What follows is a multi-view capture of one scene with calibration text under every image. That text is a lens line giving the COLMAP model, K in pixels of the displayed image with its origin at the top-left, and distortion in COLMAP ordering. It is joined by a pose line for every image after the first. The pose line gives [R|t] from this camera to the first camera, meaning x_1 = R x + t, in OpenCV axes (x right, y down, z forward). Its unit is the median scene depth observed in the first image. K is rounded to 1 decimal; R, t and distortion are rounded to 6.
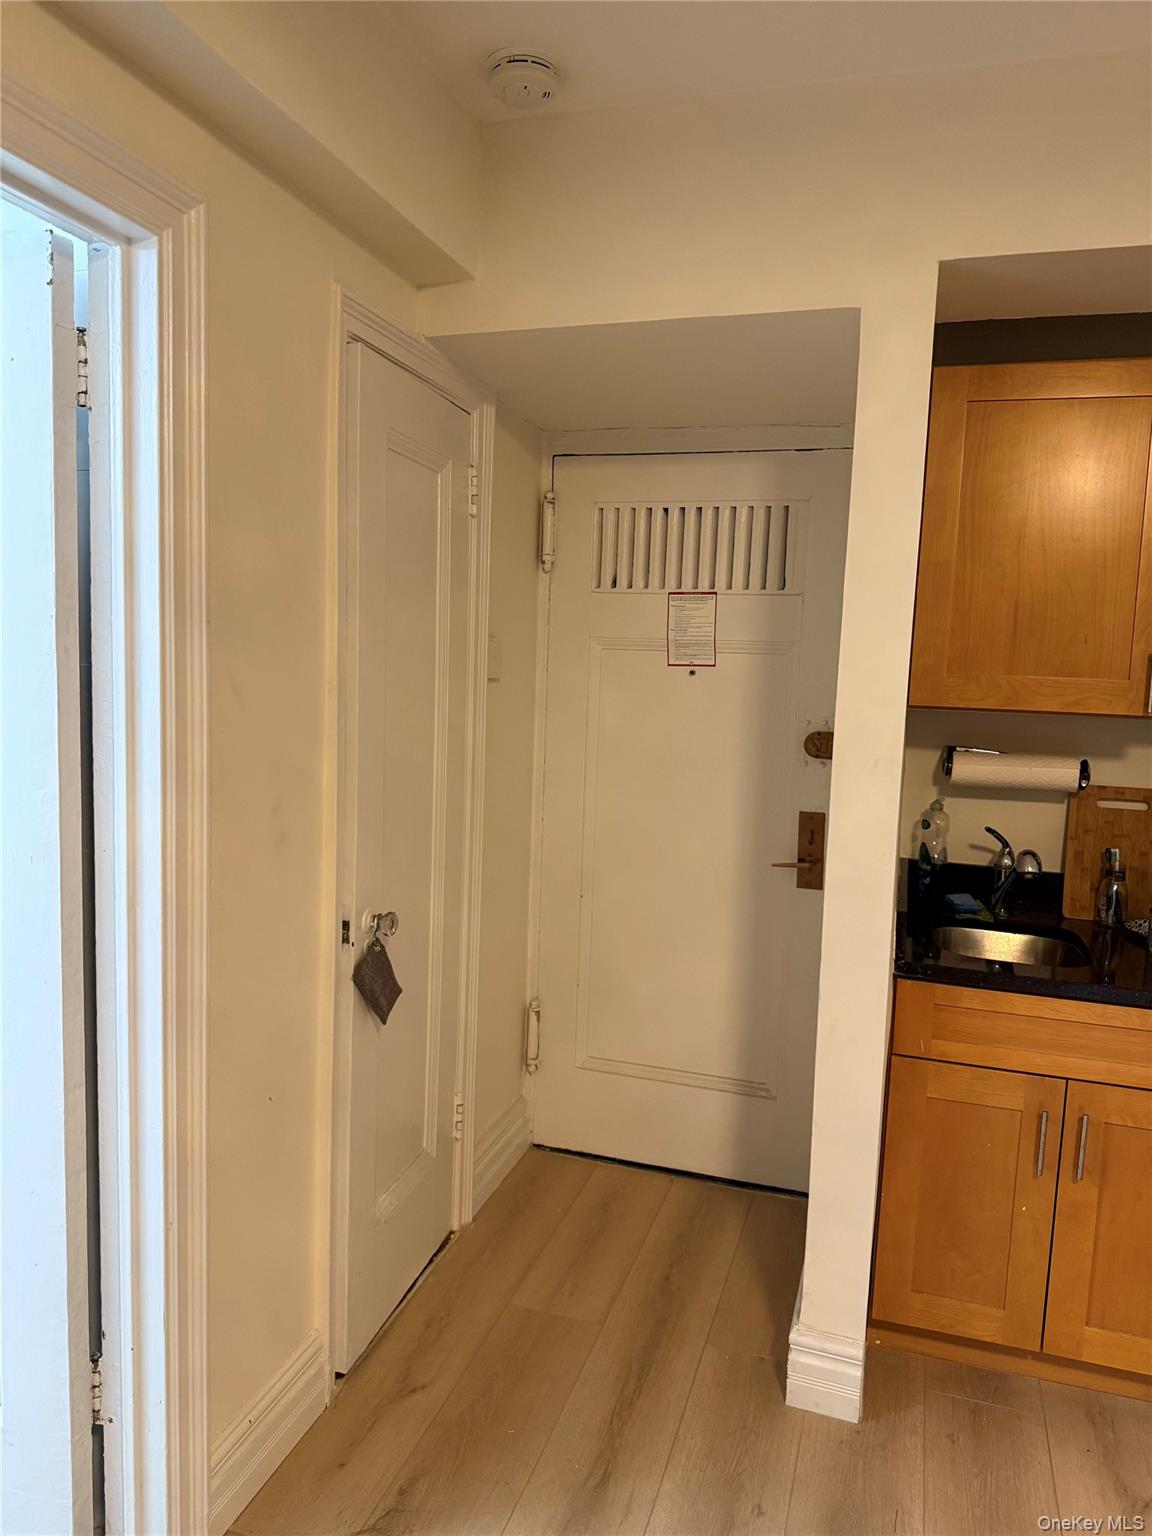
lens RADIAL K [[1077.2, 0, 576.0], [0, 1077.2, 768.0], [0, 0, 1]] dist [0.177983, -0.255133]
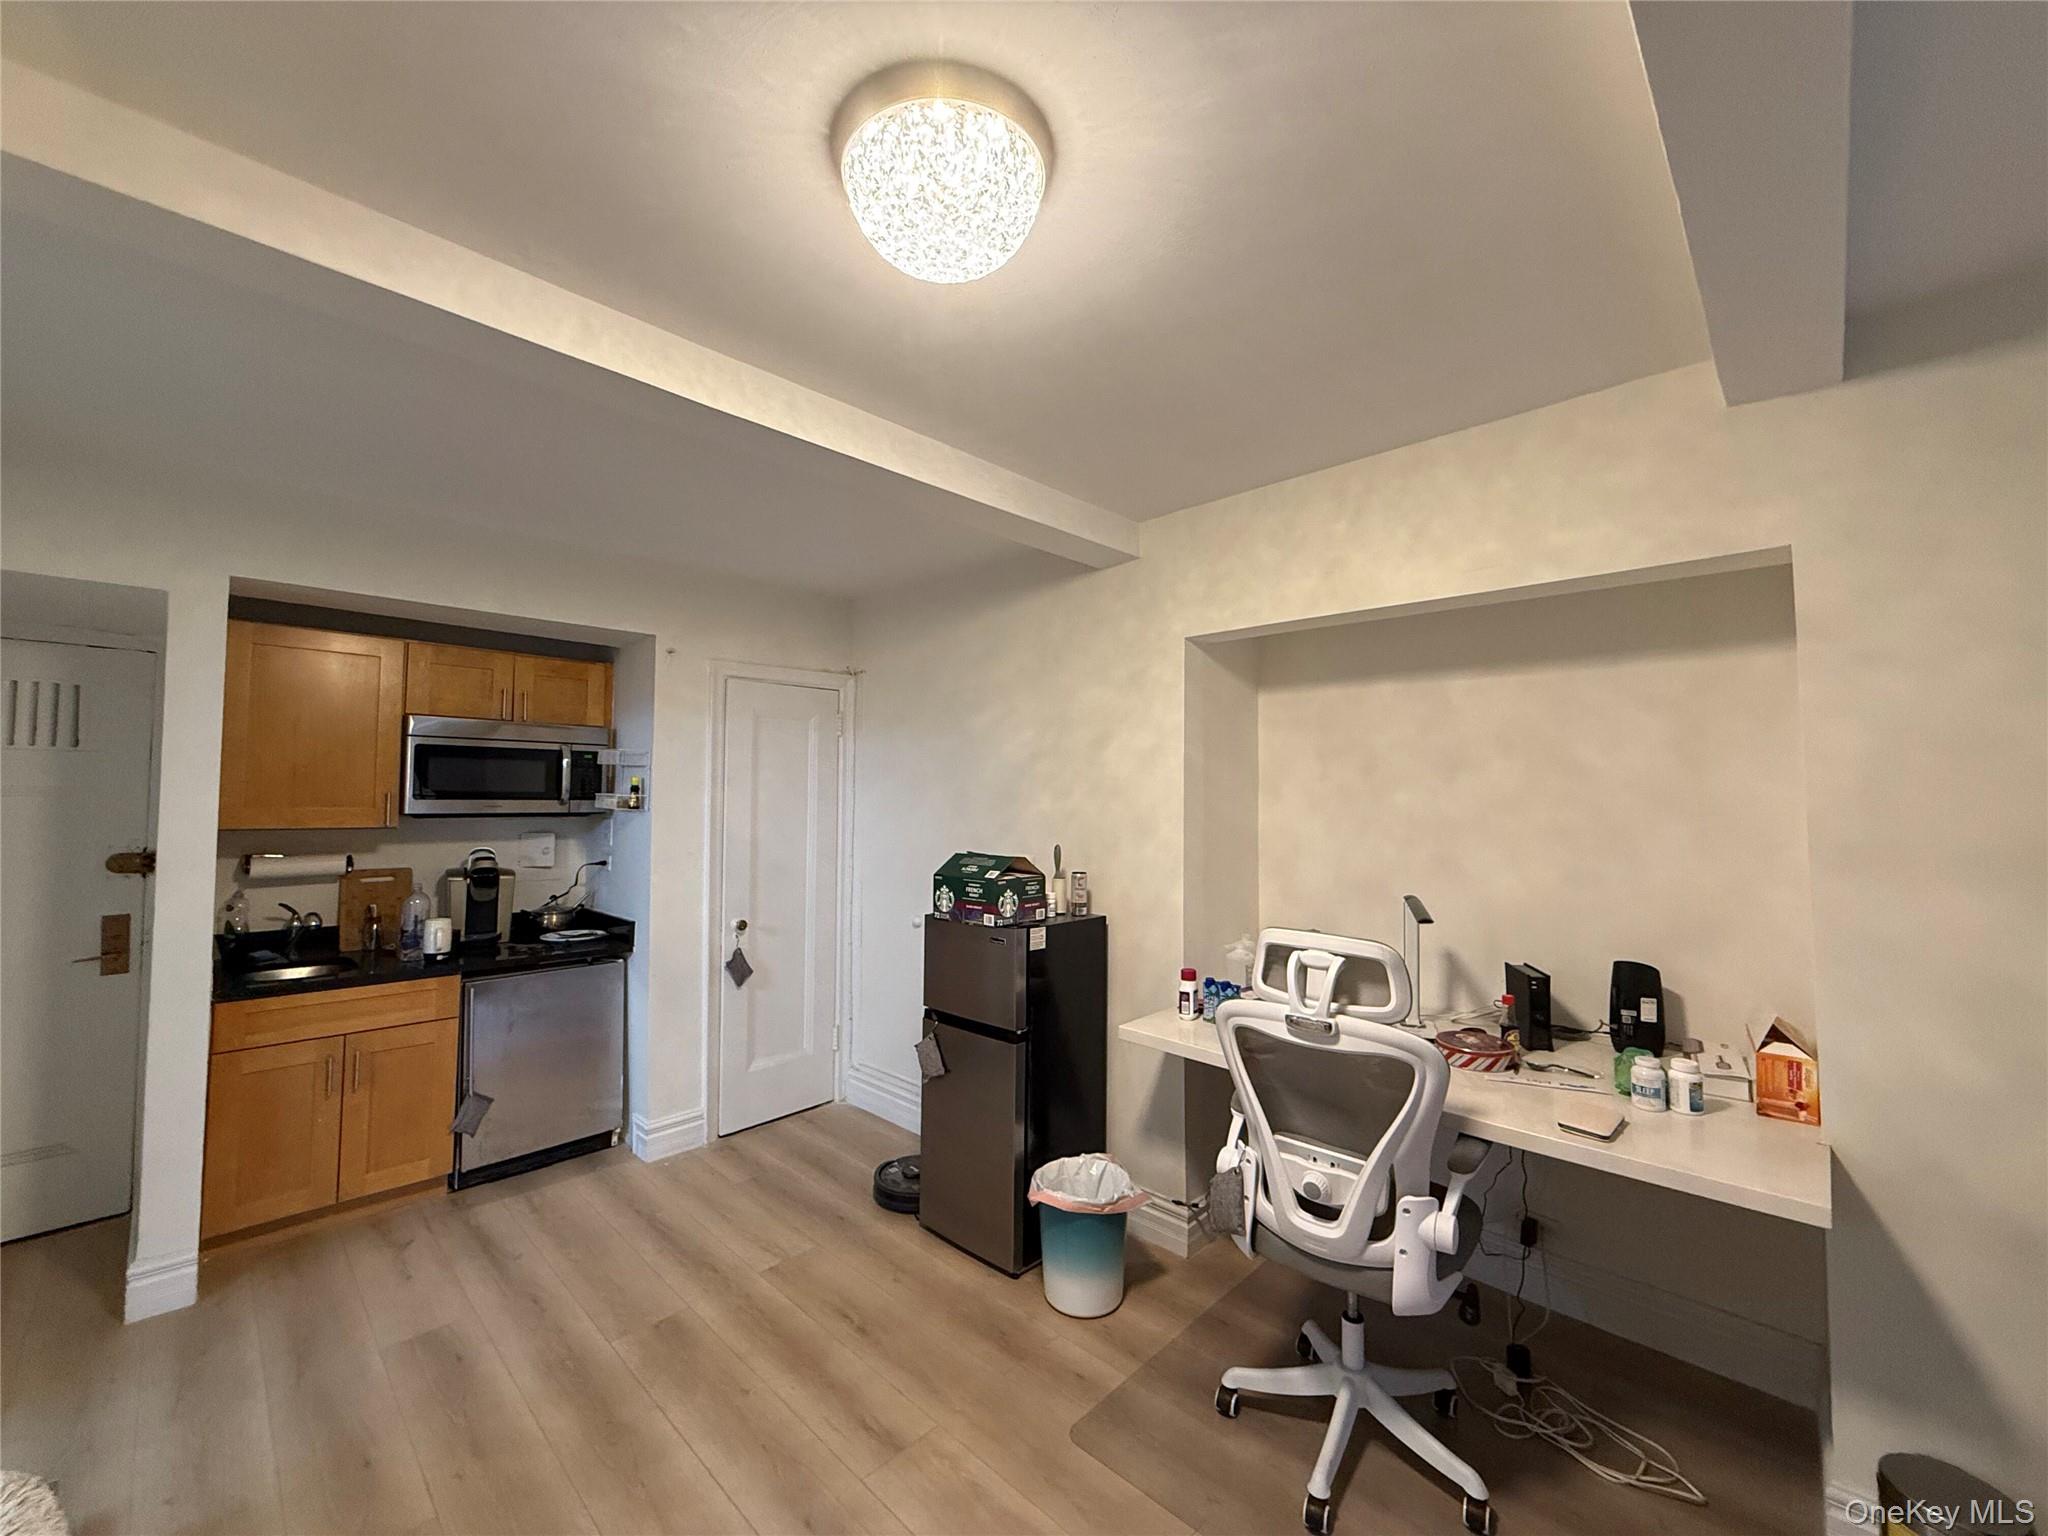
lens RADIAL K [[823.6, 0, 1065.9], [0, 823.6, 763.5], [0, 0, 1]] dist [-0.016401, -0.000039]
pose [[0.421700, 0.004855, 0.906723, -0.202173], [0.096912, 0.994016, -0.050394, 0.022193], [-0.901542, 0.109123, 0.418706, -0.515240]]
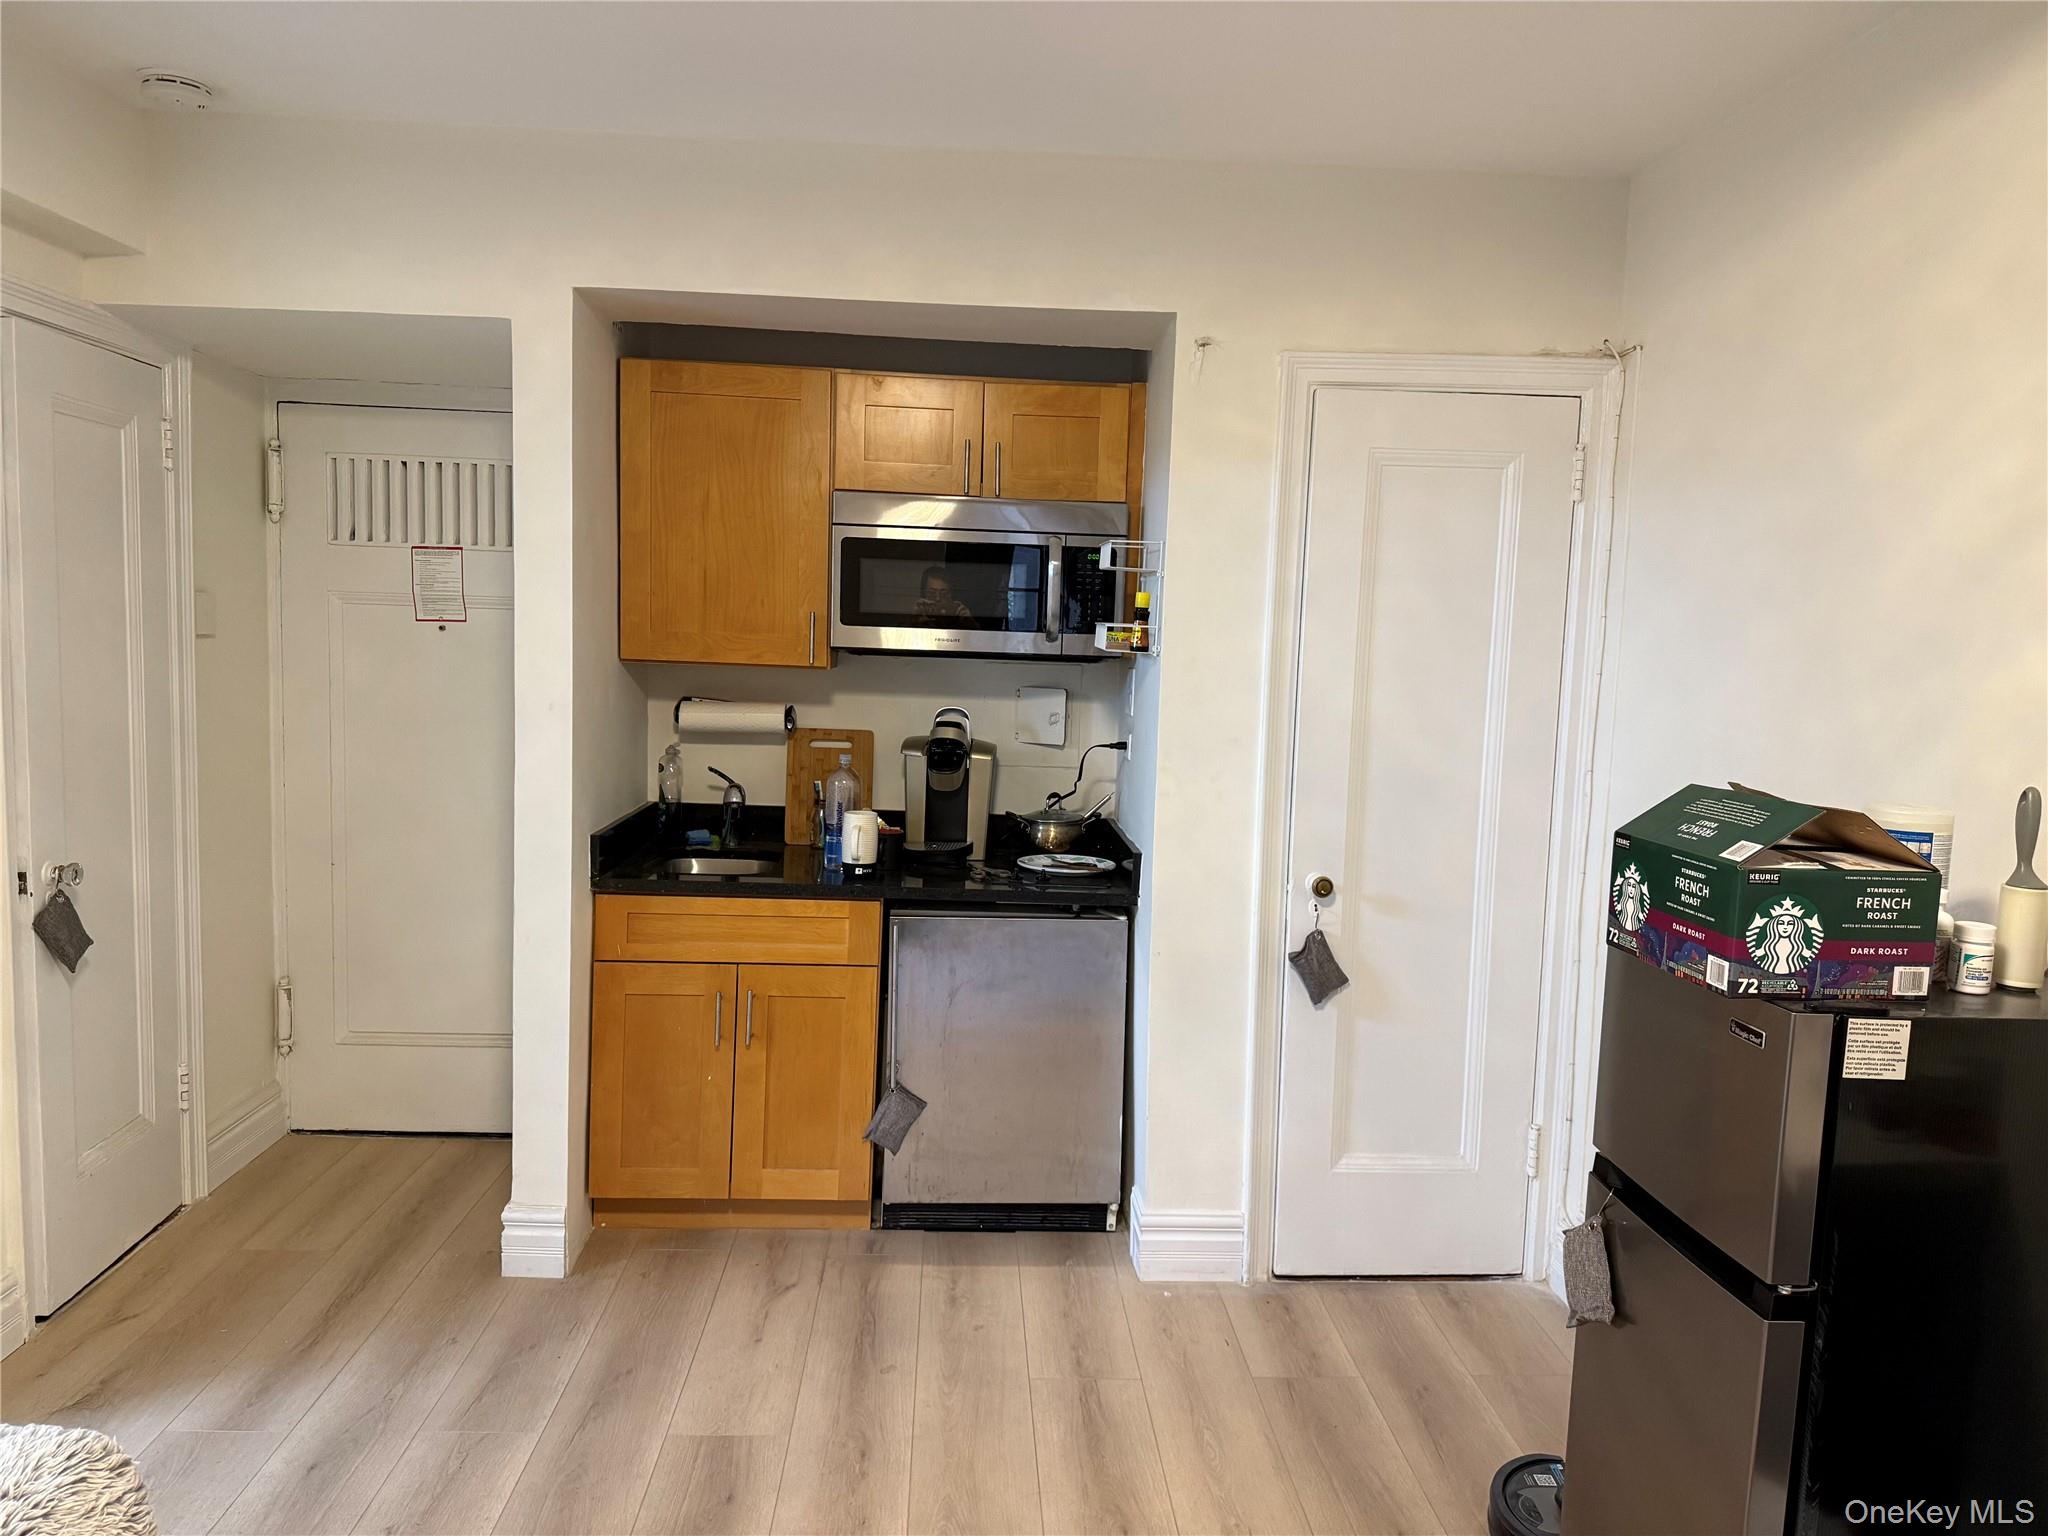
lens RADIAL K [[1483.2, 0, 1000.9], [0, 1483.2, 767.0], [0, 0, 1]] dist [0.053679, -0.033277]
pose [[0.946180, -0.036471, 0.321581, 0.169444], [0.033298, 0.999327, 0.015364, 0.039859], [-0.321925, -0.003829, 0.946758, -0.525432]]
